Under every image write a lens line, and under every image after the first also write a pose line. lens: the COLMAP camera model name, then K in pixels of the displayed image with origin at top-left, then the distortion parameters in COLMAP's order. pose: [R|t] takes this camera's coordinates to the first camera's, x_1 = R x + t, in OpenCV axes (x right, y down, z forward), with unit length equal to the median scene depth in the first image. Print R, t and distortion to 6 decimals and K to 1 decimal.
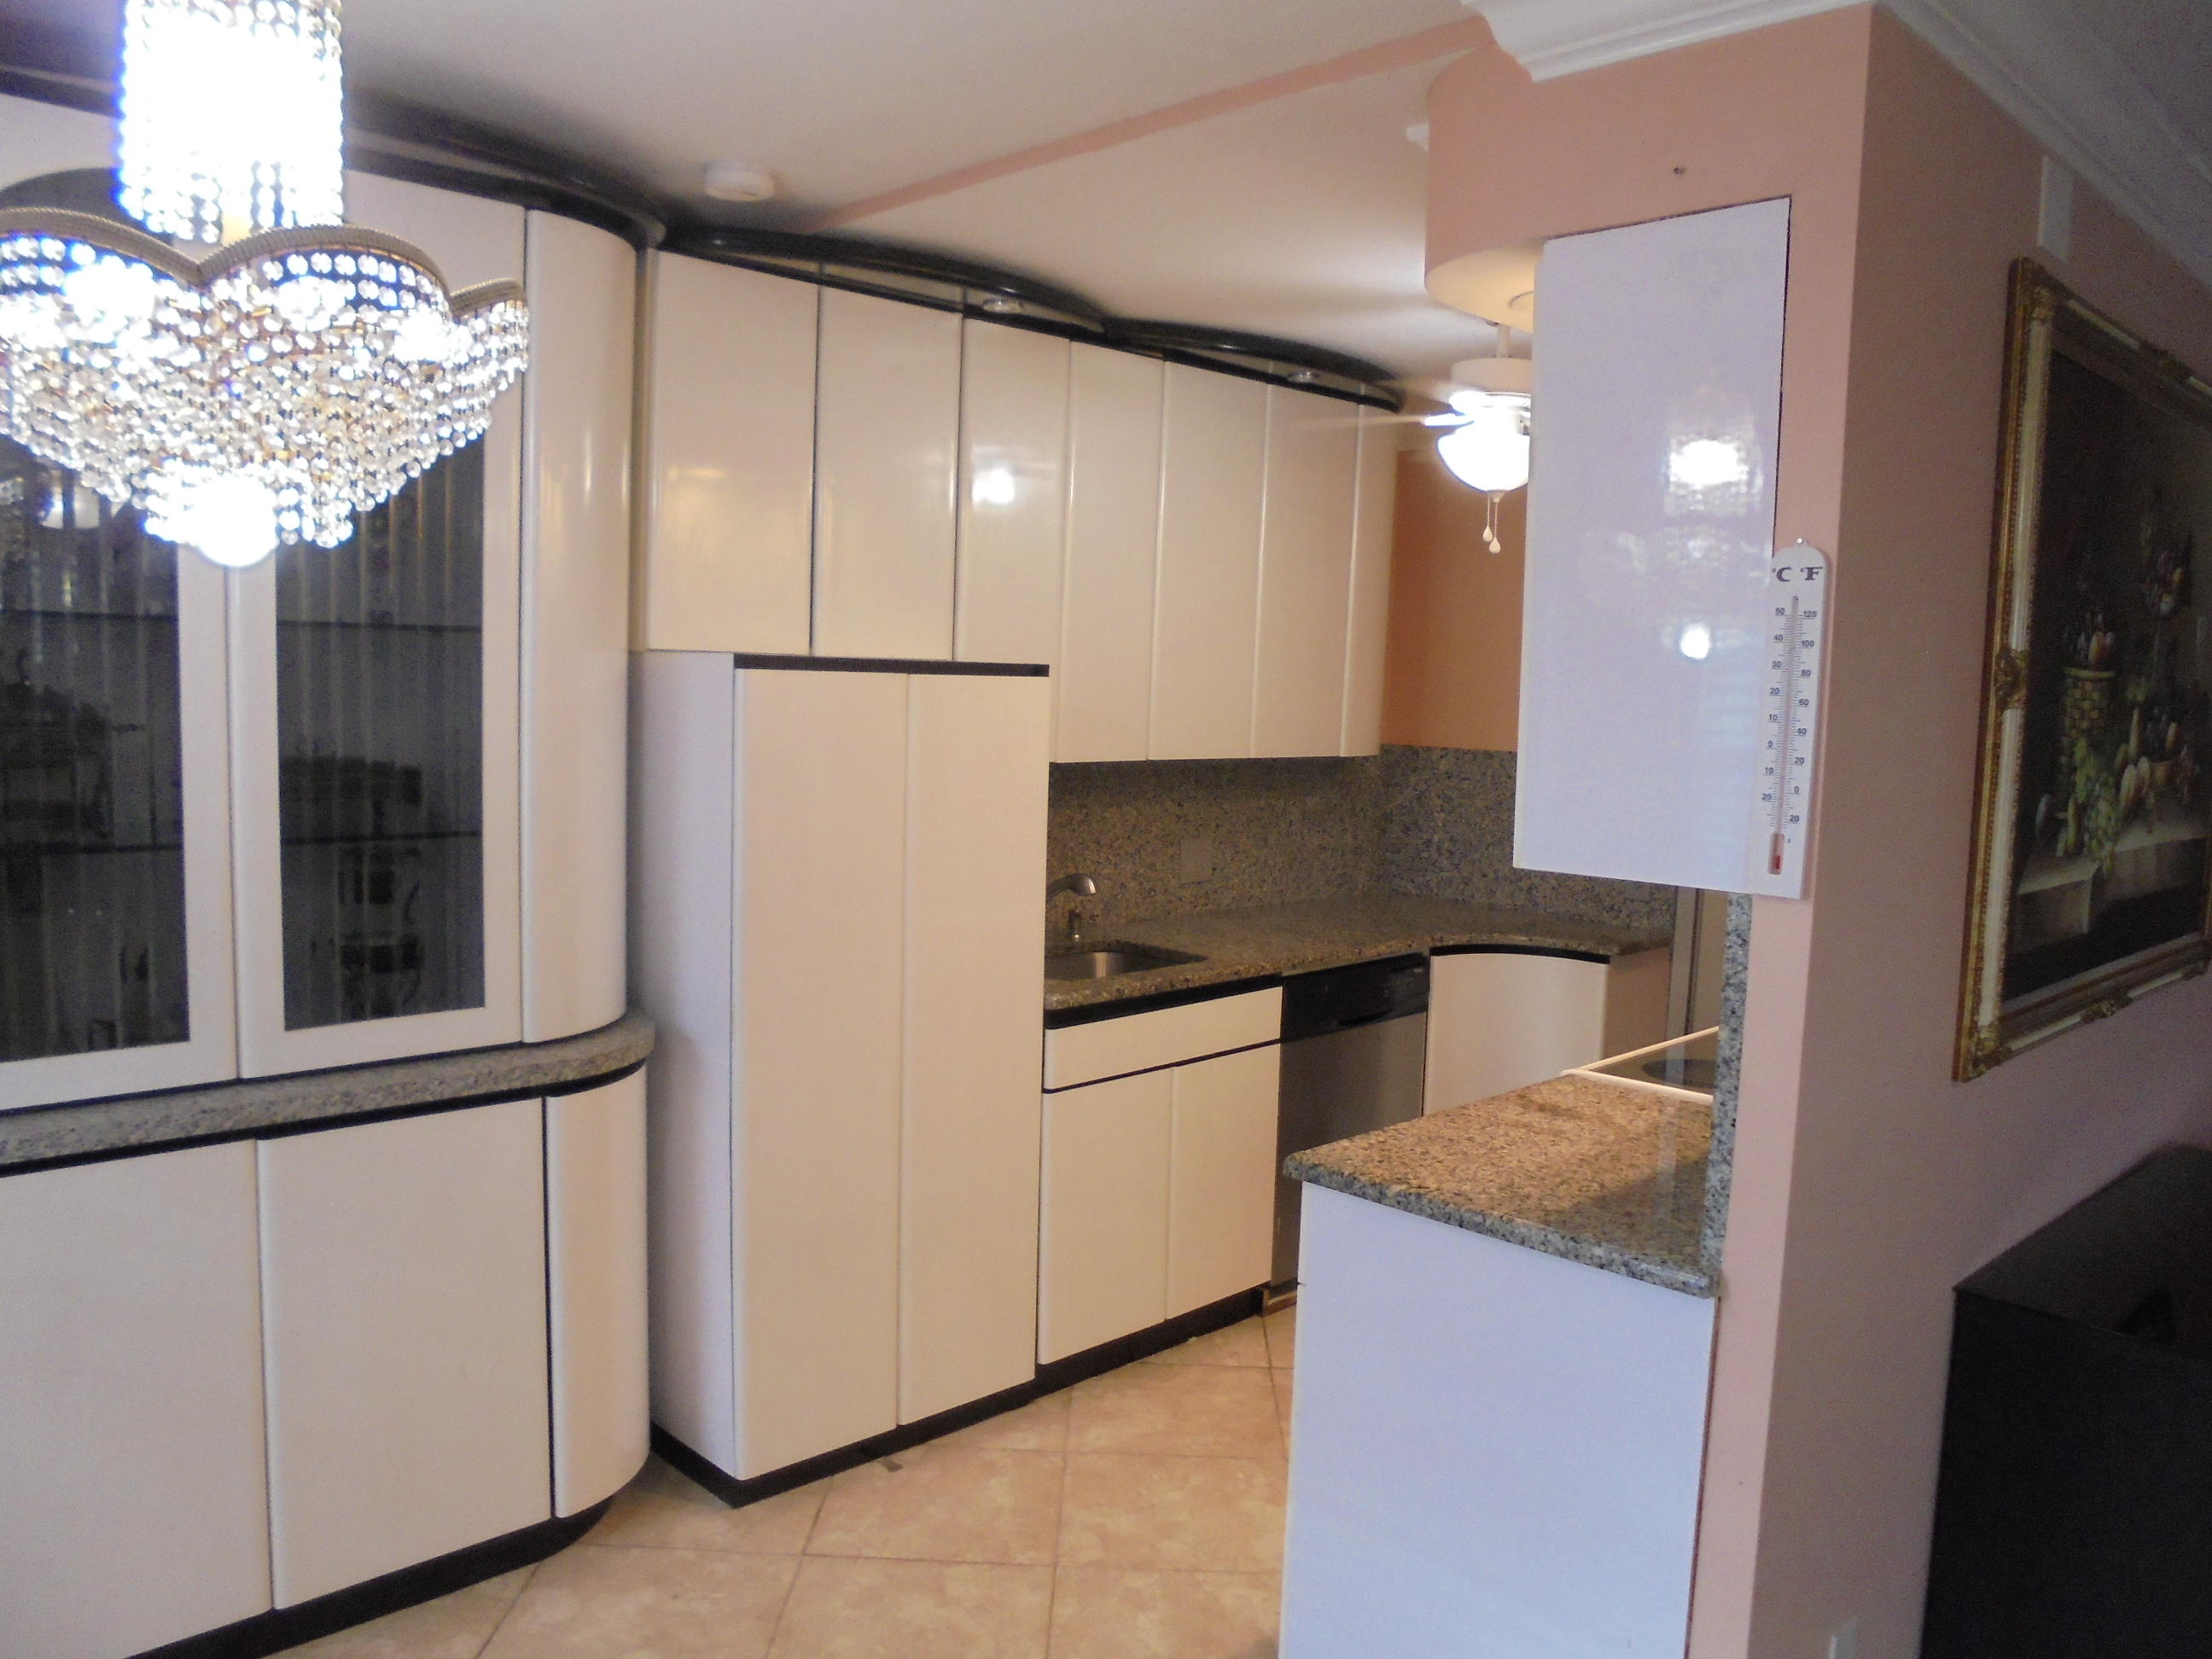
lens RADIAL K [[1665.1, 0, 1083.3], [0, 1665.1, 832.8], [0, 0, 1]] dist [-0.120863, 0.094823]
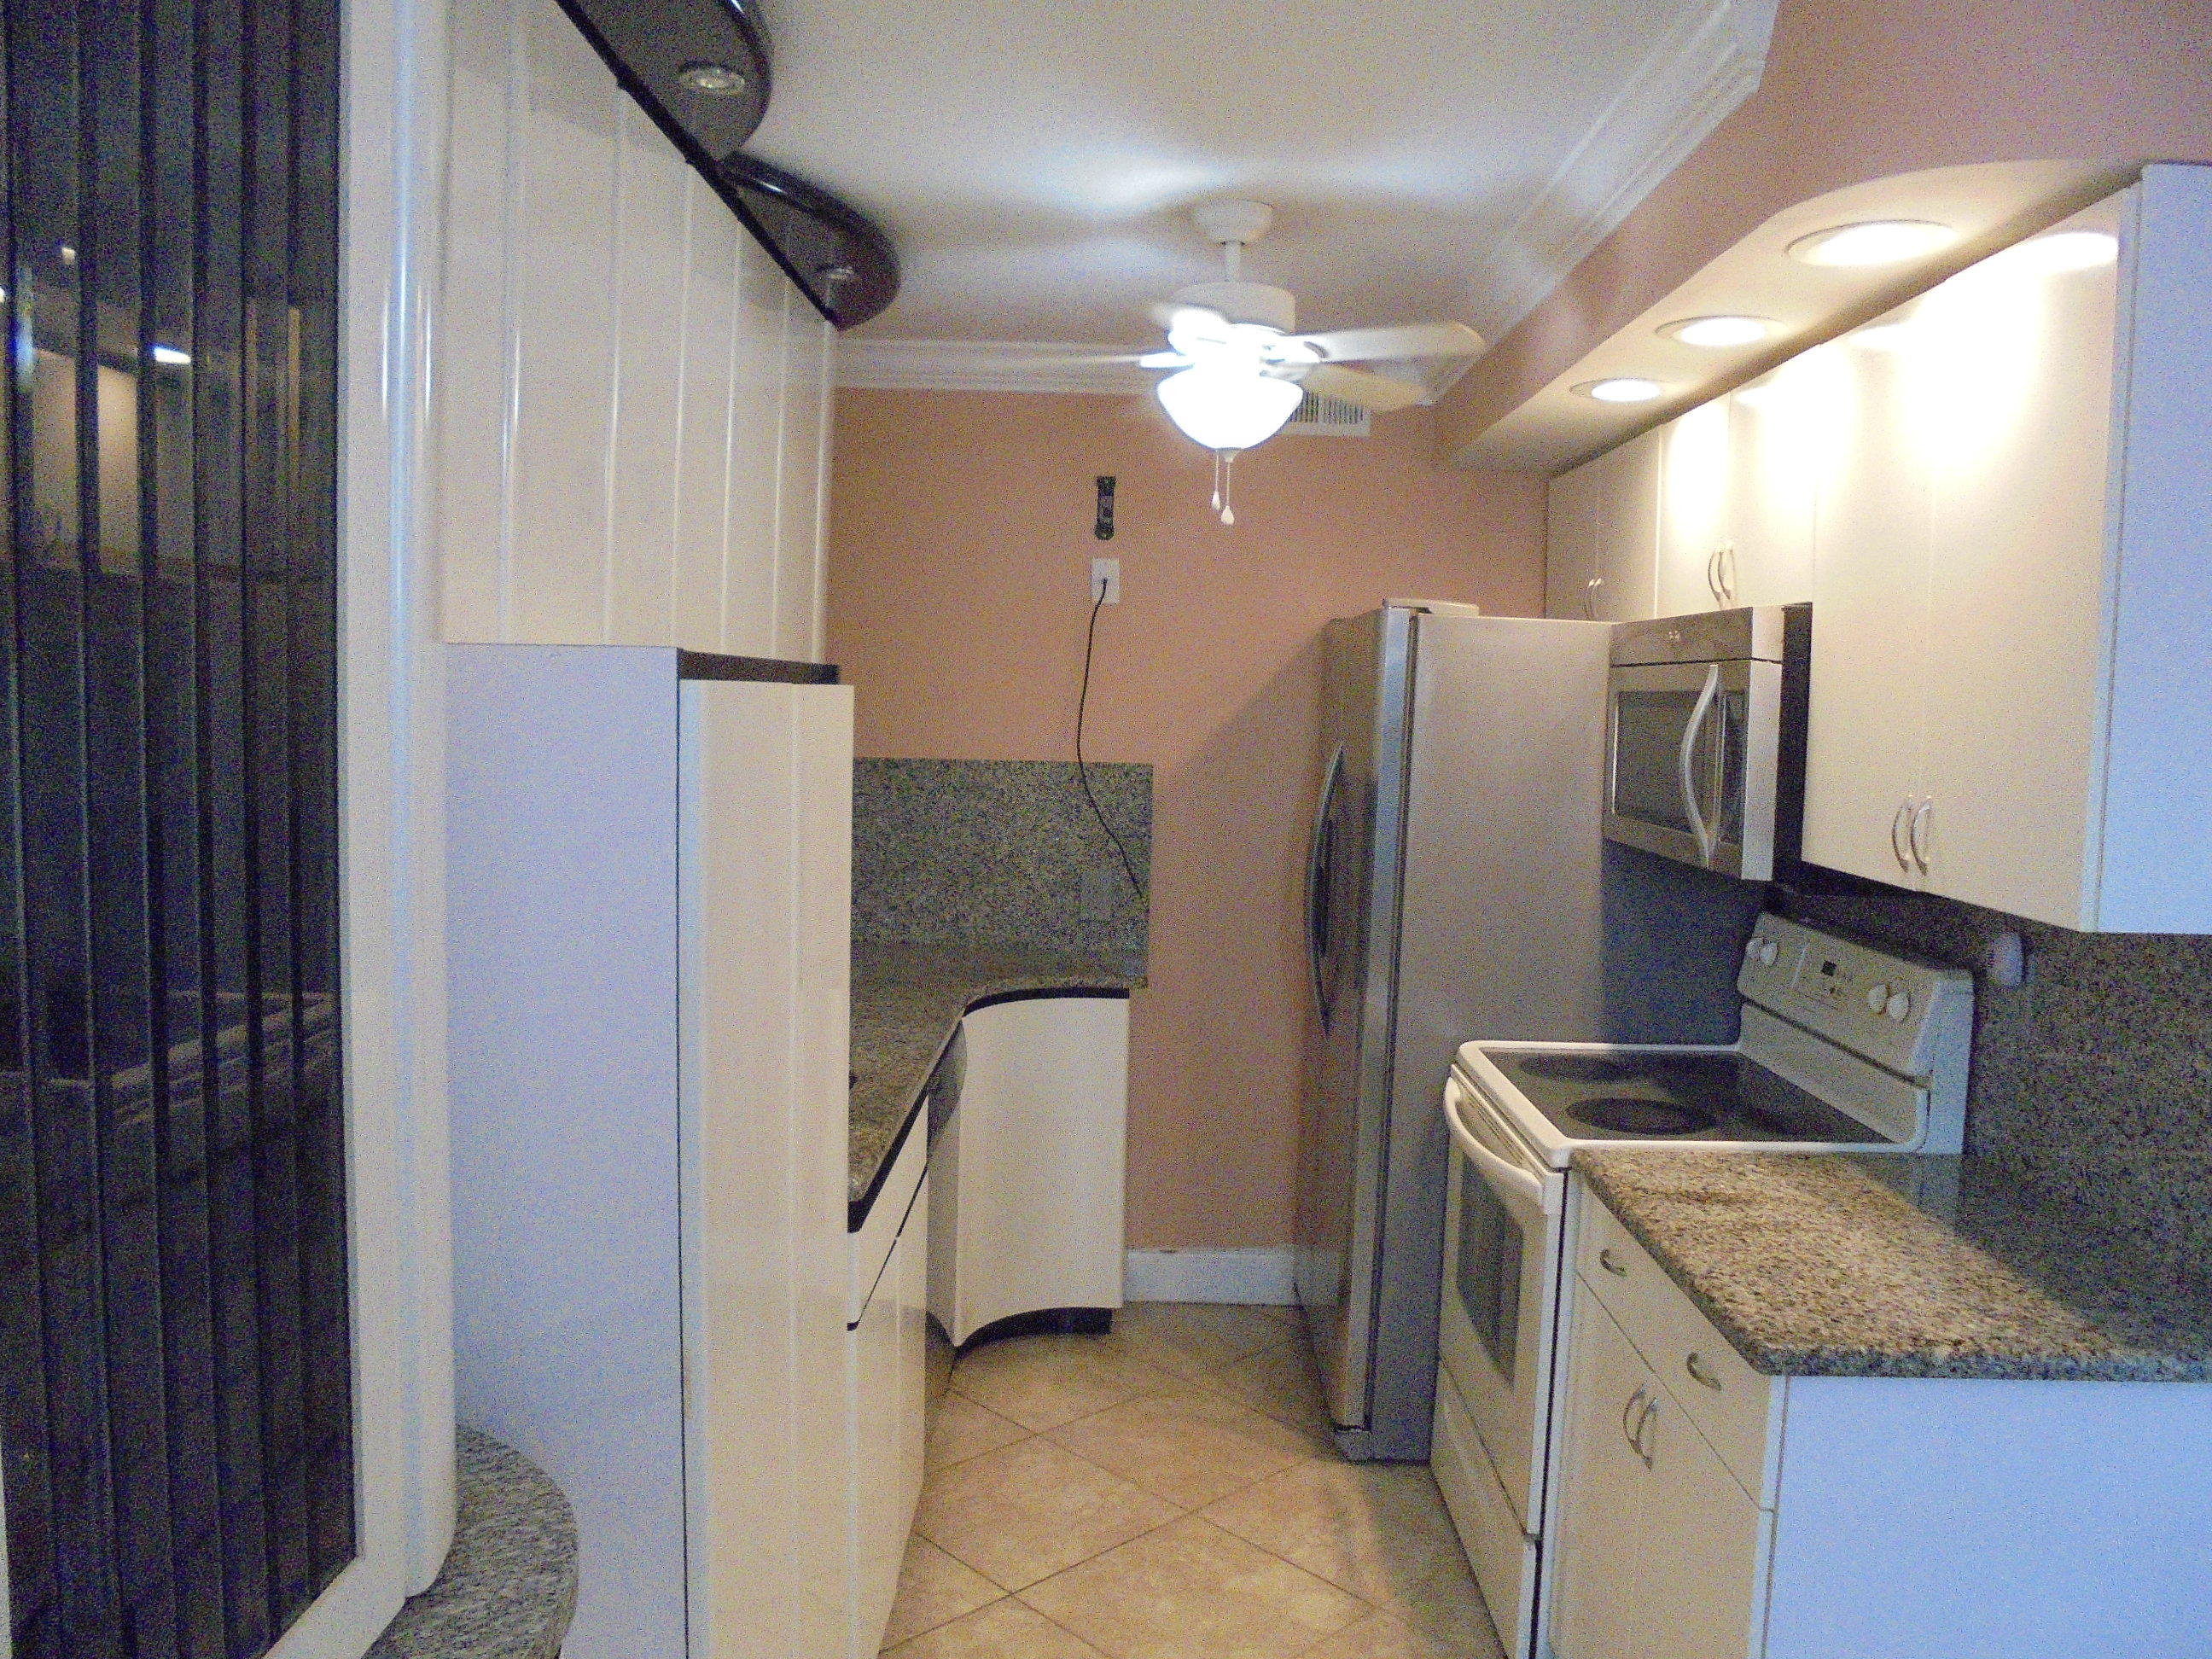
lens RADIAL K [[1665.1, 0, 1111.4], [0, 1665.1, 812.7], [0, 0, 1]] dist [-0.120863, 0.094823]
pose [[0.701600, -0.060780, 0.709974, -0.542843], [0.059982, 0.997857, 0.026151, -0.074483], [-0.710042, 0.024238, 0.703742, 0.645547]]
